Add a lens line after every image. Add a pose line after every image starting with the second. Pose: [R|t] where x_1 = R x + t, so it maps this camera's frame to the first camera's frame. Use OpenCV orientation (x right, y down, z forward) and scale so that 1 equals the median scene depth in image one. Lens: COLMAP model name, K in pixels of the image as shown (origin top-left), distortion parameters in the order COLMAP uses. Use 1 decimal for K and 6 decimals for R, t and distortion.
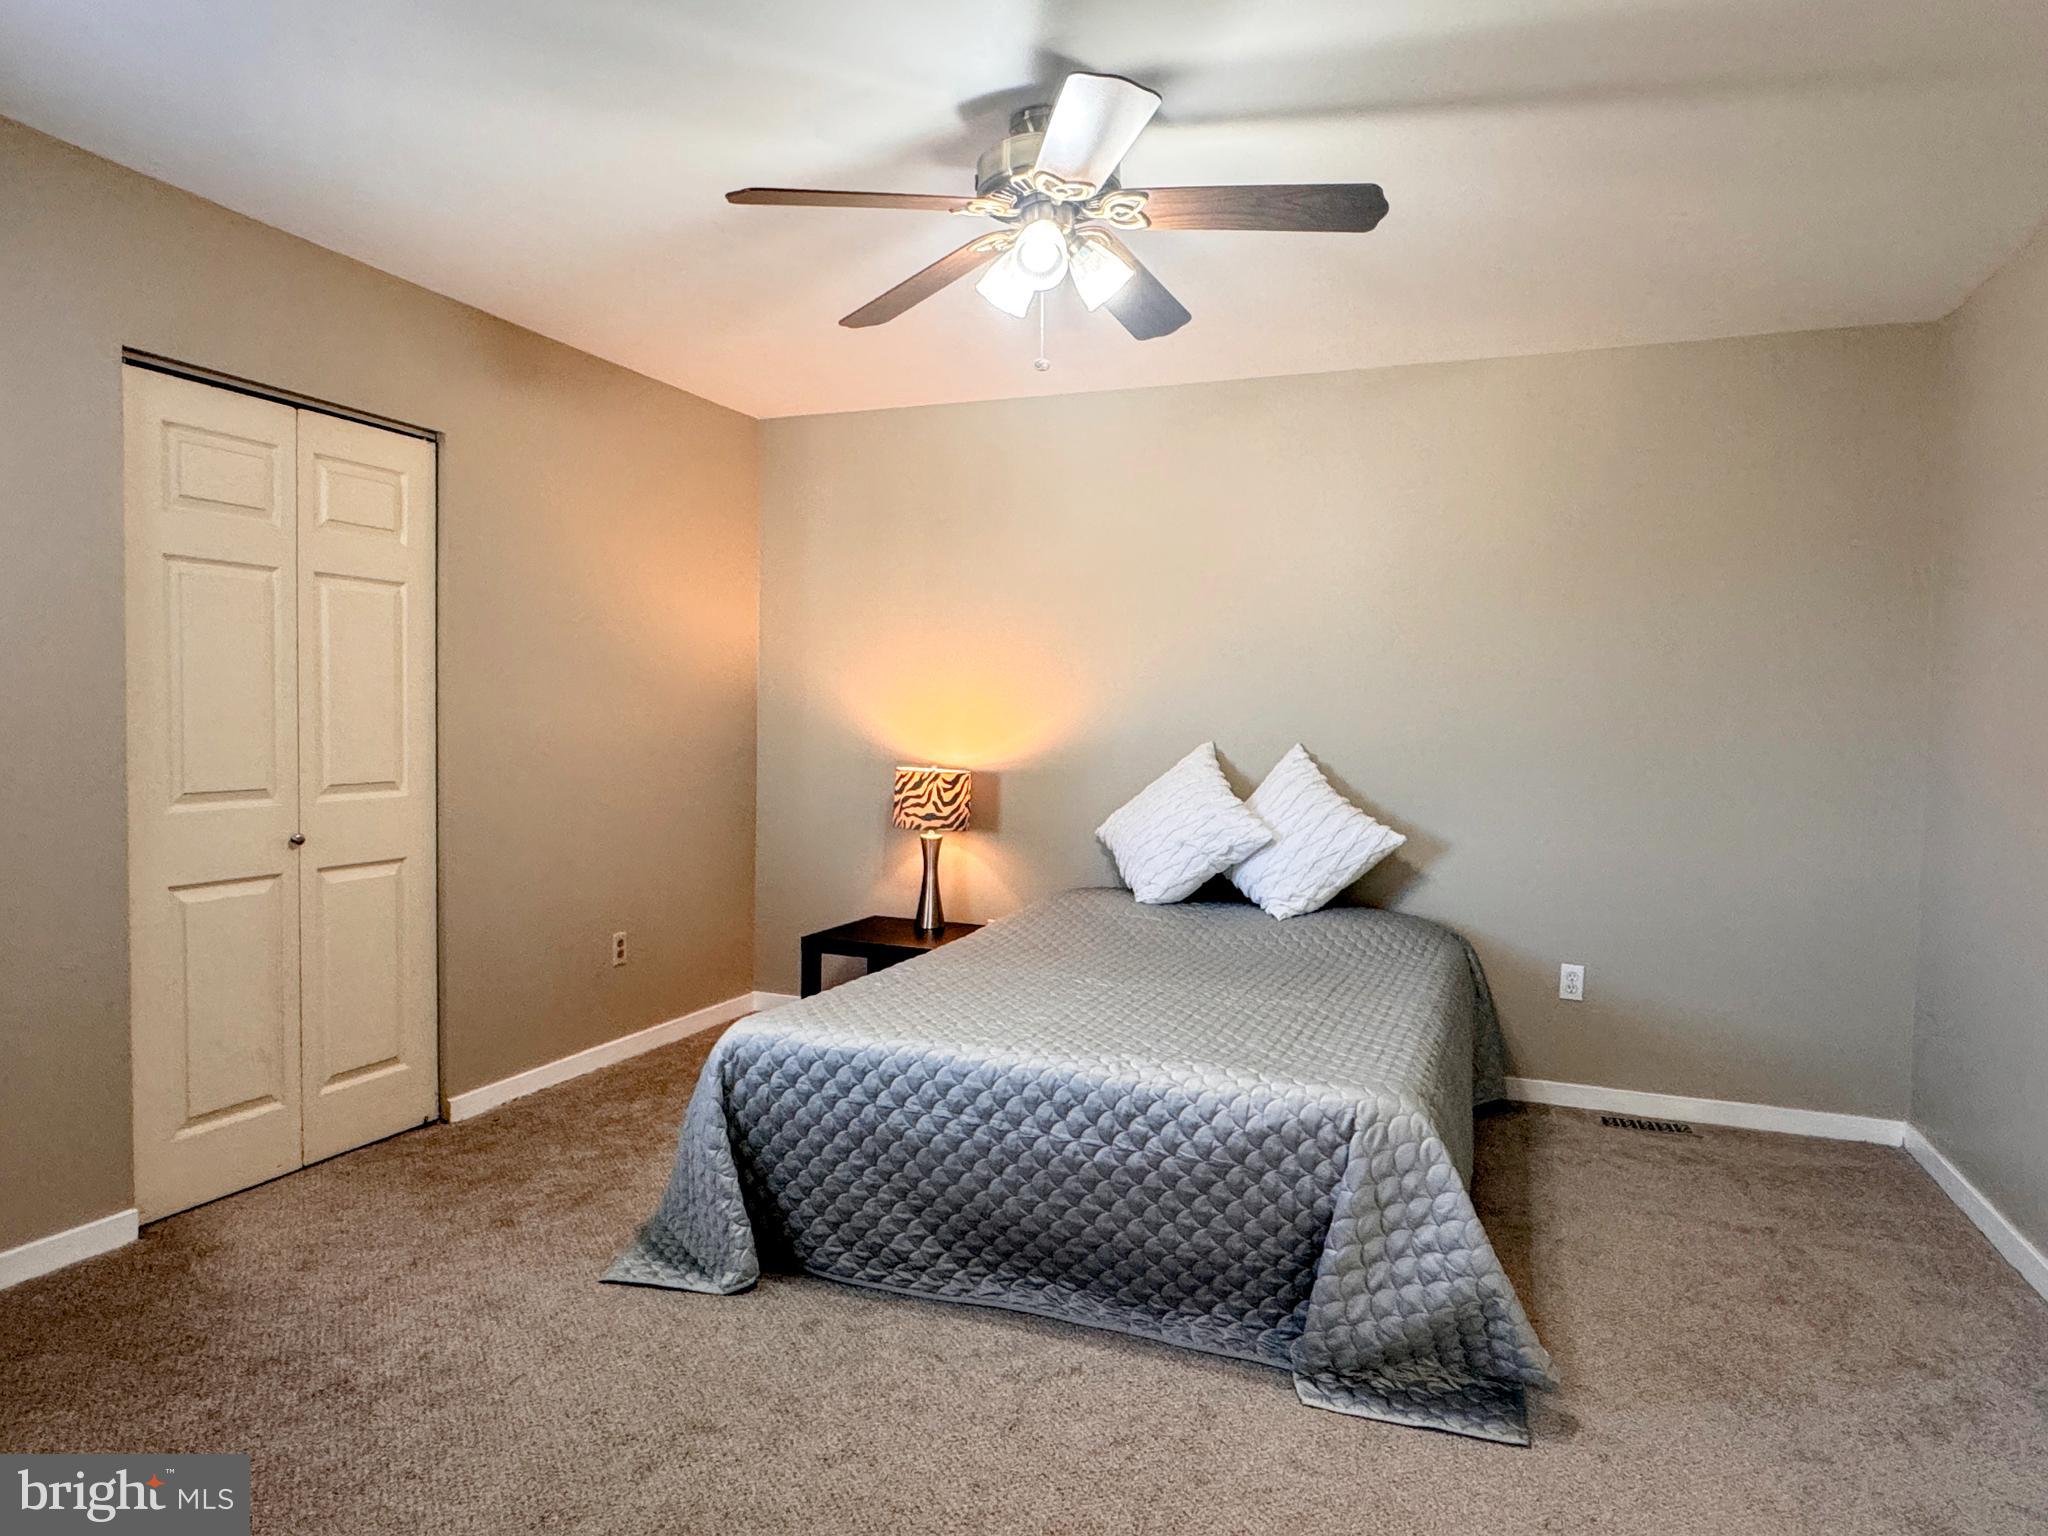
lens RADIAL K [[1277.2, 0, 1024.0], [0, 1277.2, 768.0], [0, 0, 1]] dist [-0.005092, 0.001458]
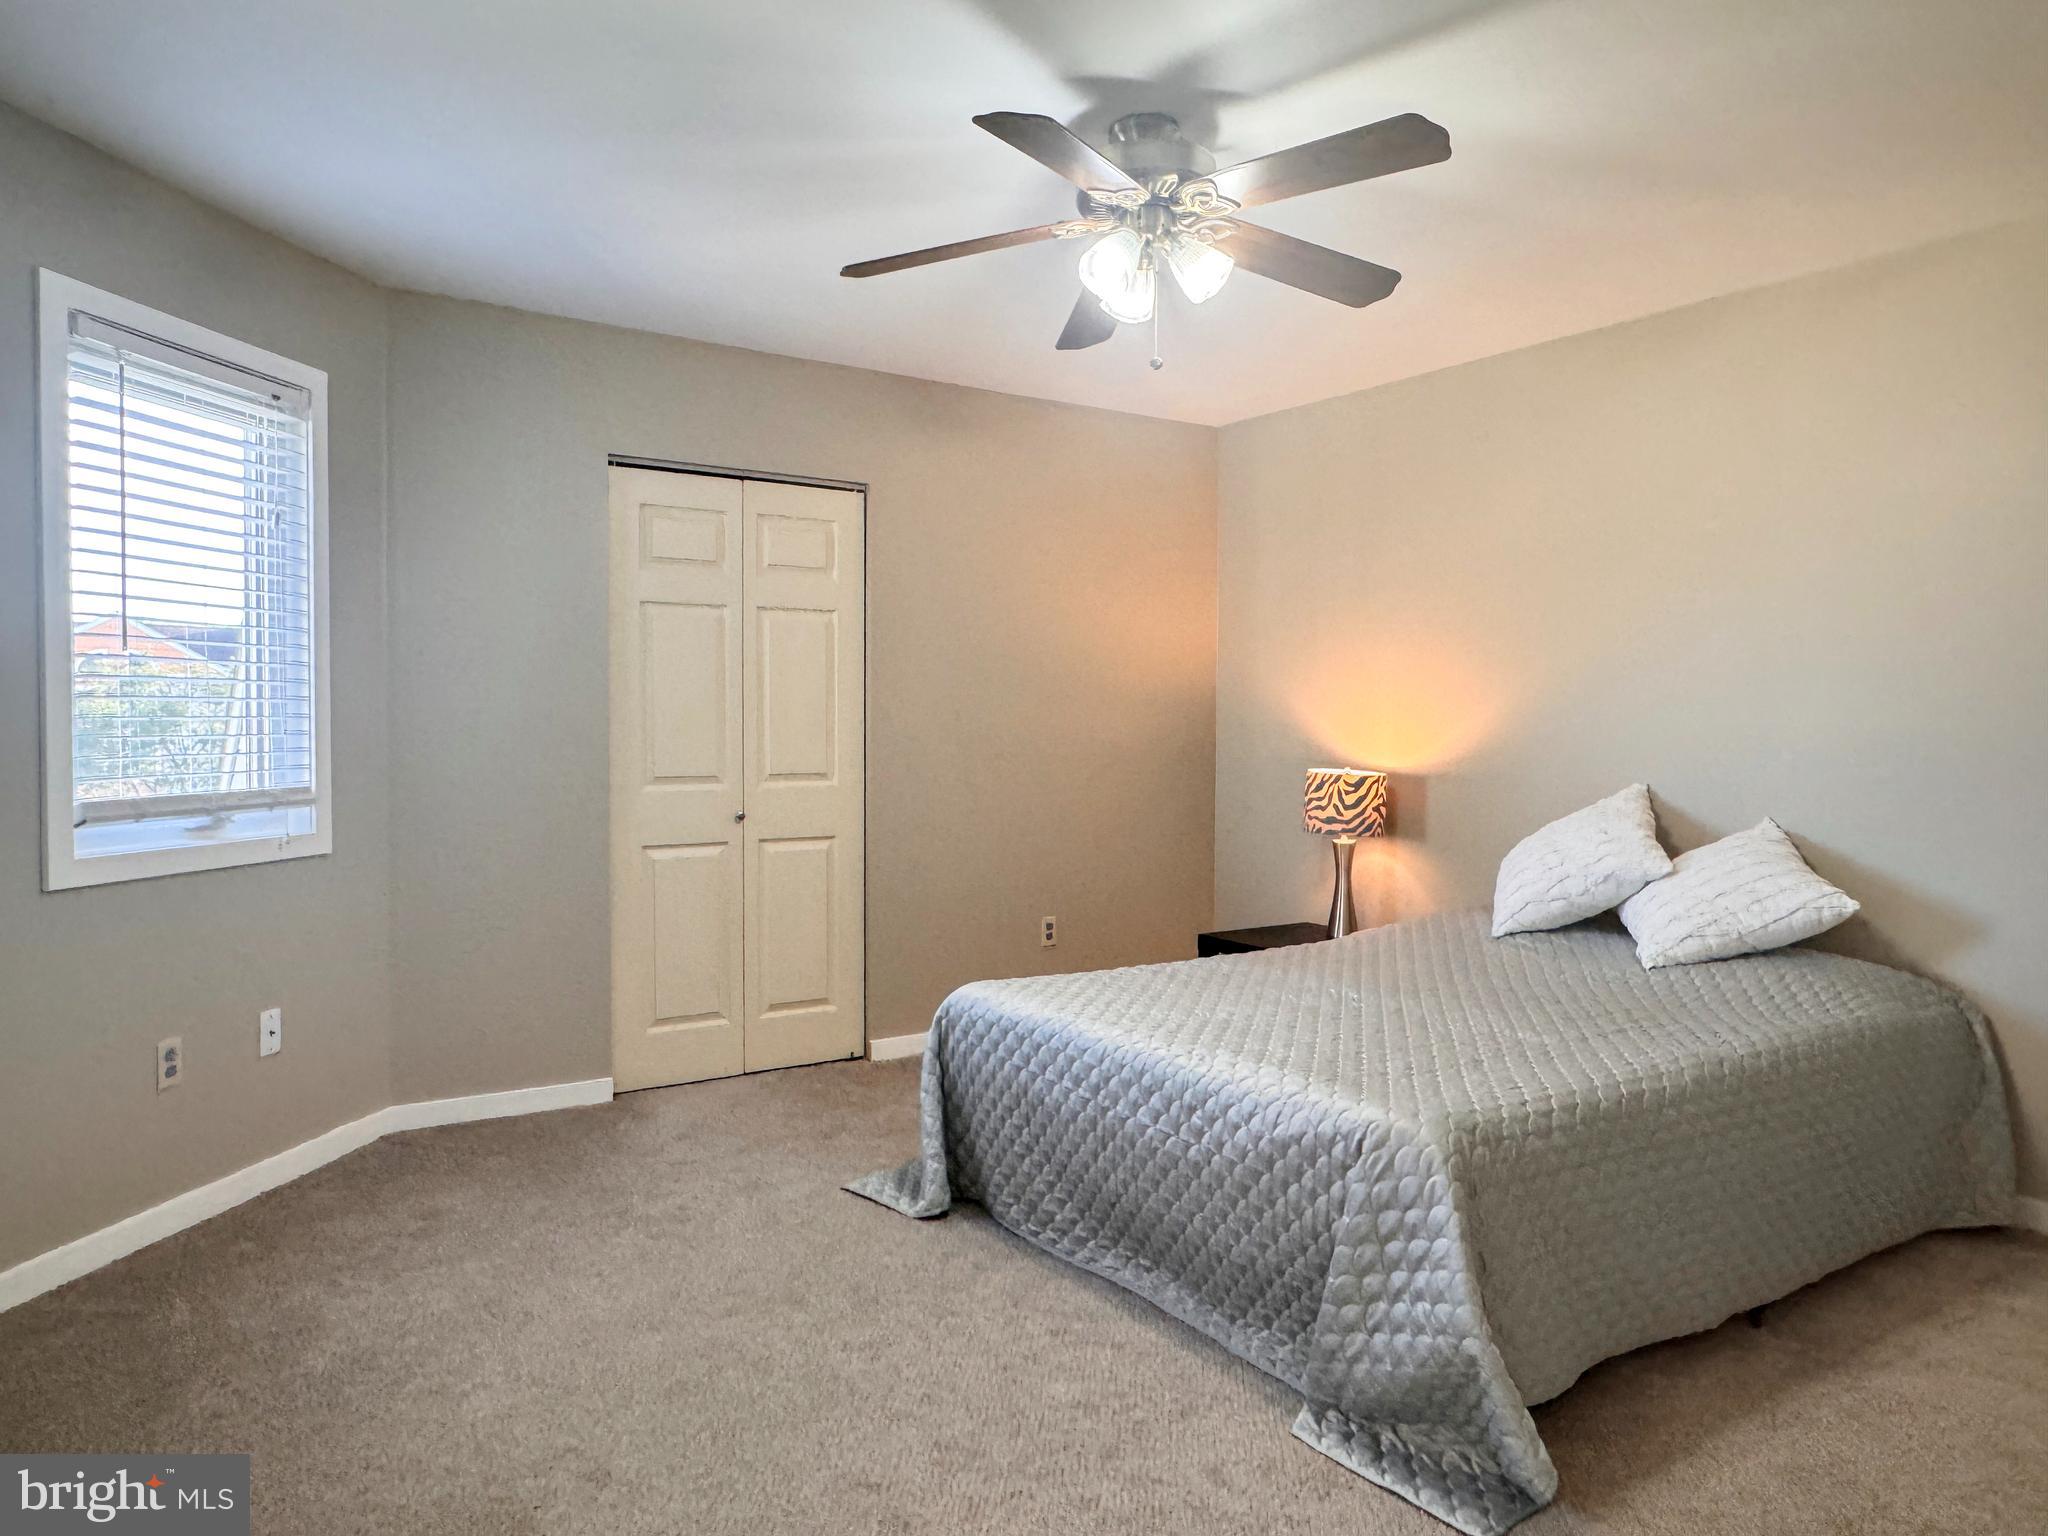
lens RADIAL K [[1354.1, 0, 1025.1], [0, 1354.1, 763.3], [0, 0, 1]] dist [-0.000023, -0.000608]
pose [[0.822561, 0.006411, -0.568641, 0.512109], [-0.015278, 0.999825, -0.010828, 0.016041], [0.568472, 0.017594, 0.822515, 0.049166]]
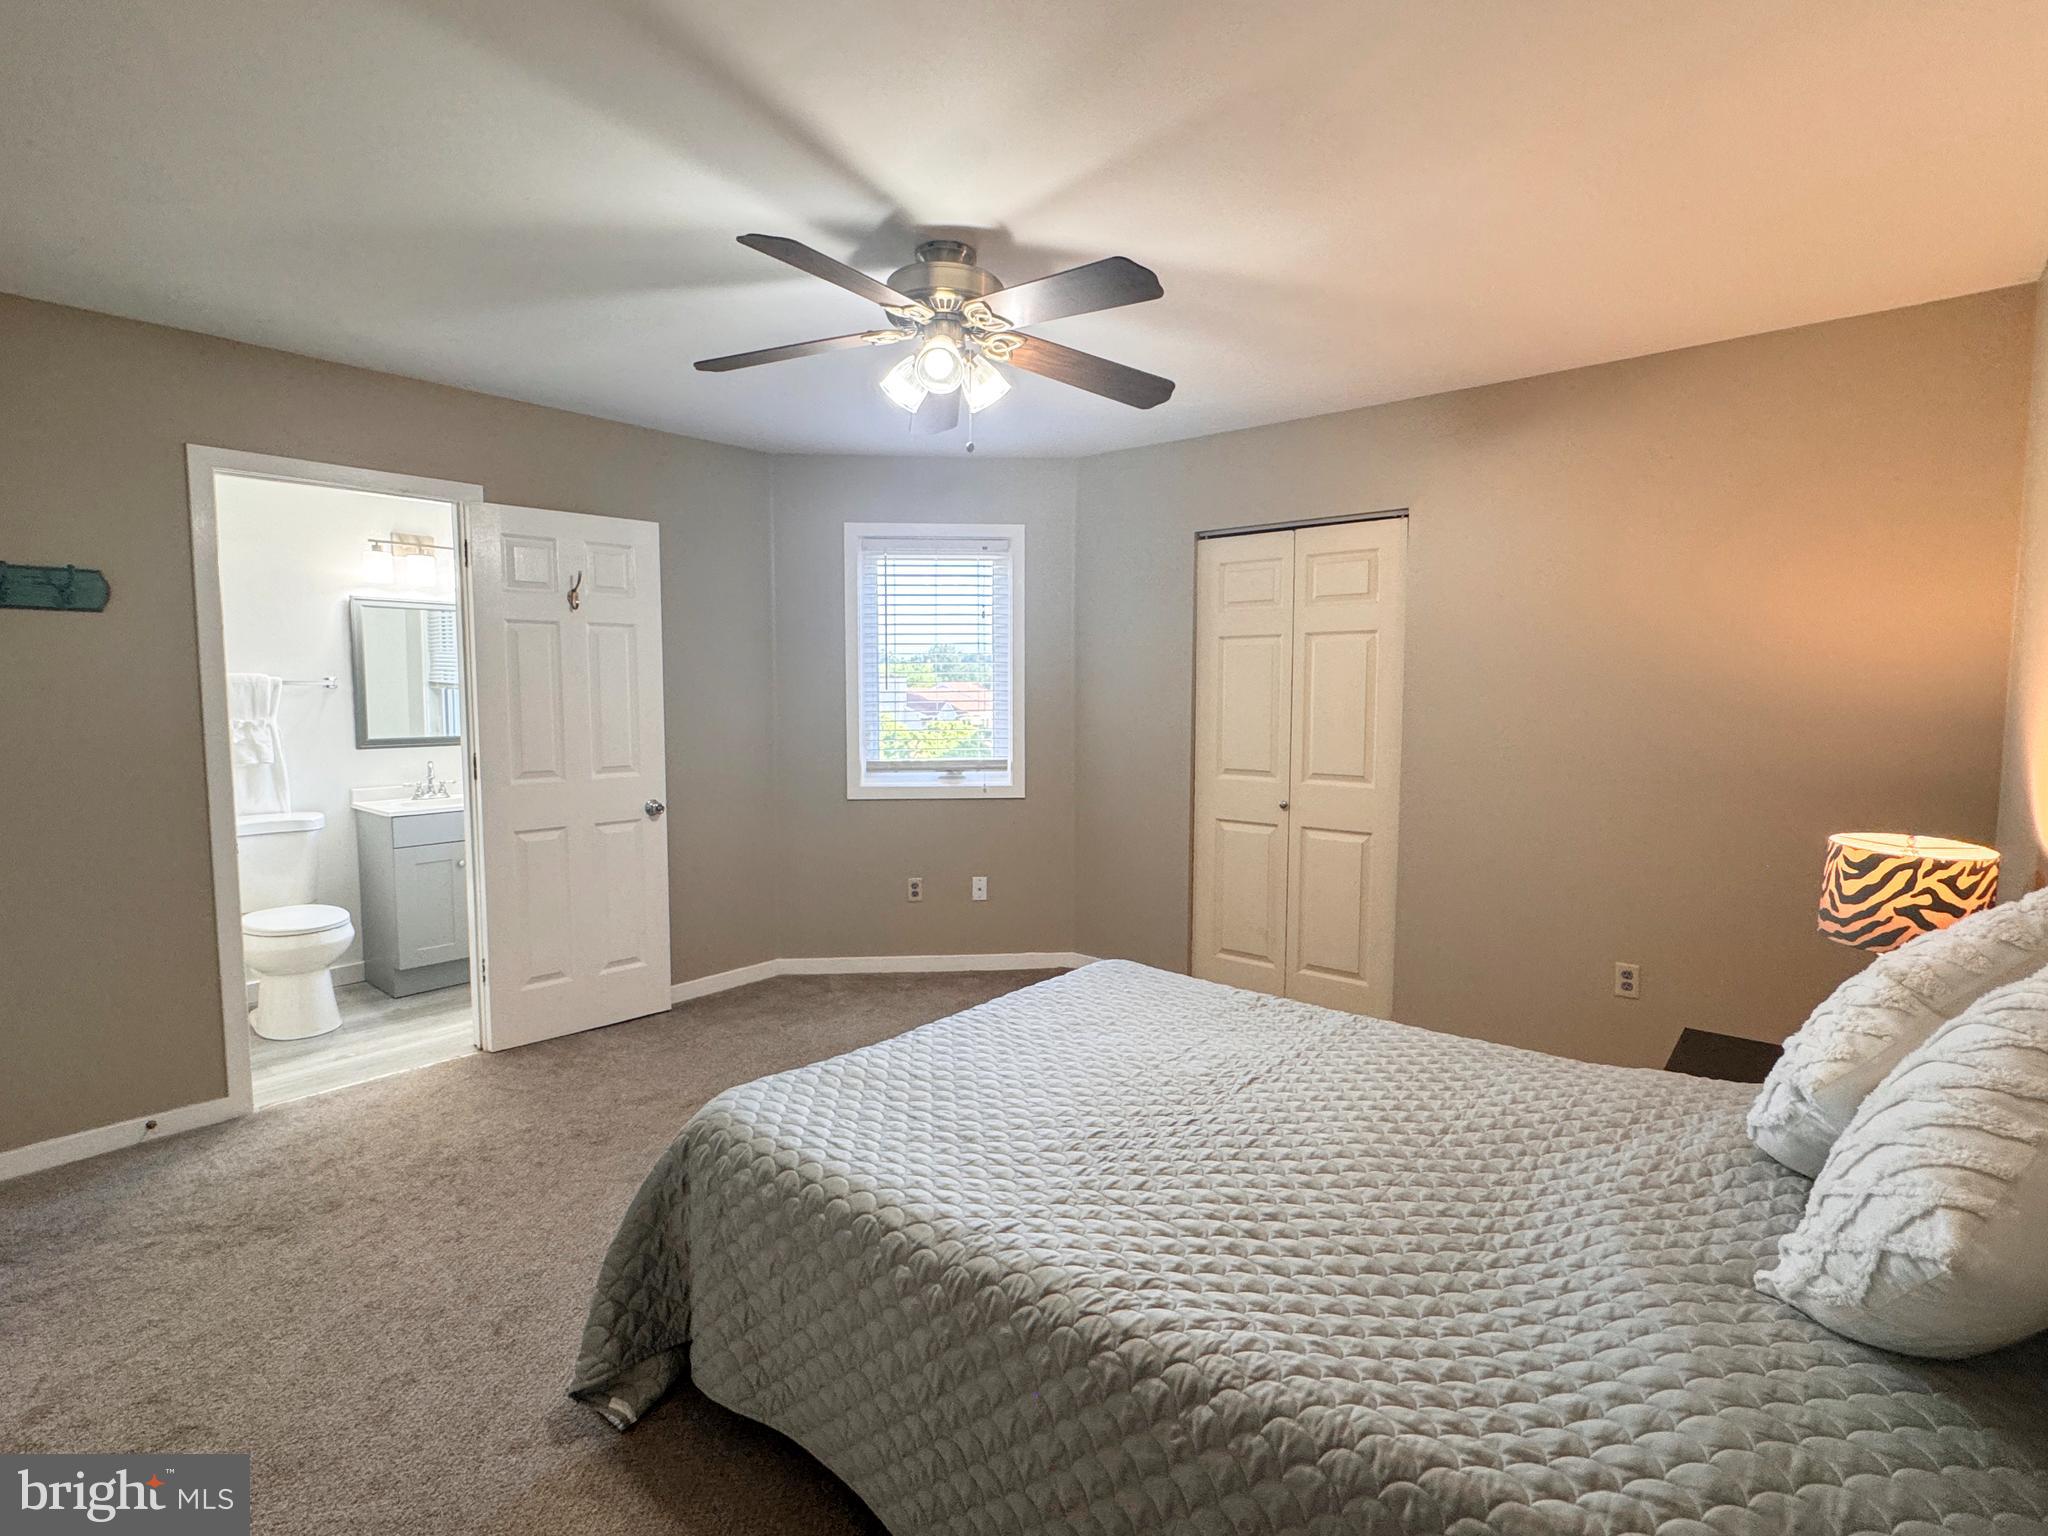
lens RADIAL K [[1014.9, 0, 1005.1], [0, 1014.9, 767.0], [0, 0, 1]] dist [0.017906, 0.000053]
pose [[-0.341545, 0.062530, -0.937783, 0.851038], [-0.041110, 0.995836, 0.081373, -0.092449], [0.938966, 0.066345, -0.337552, 1.277777]]
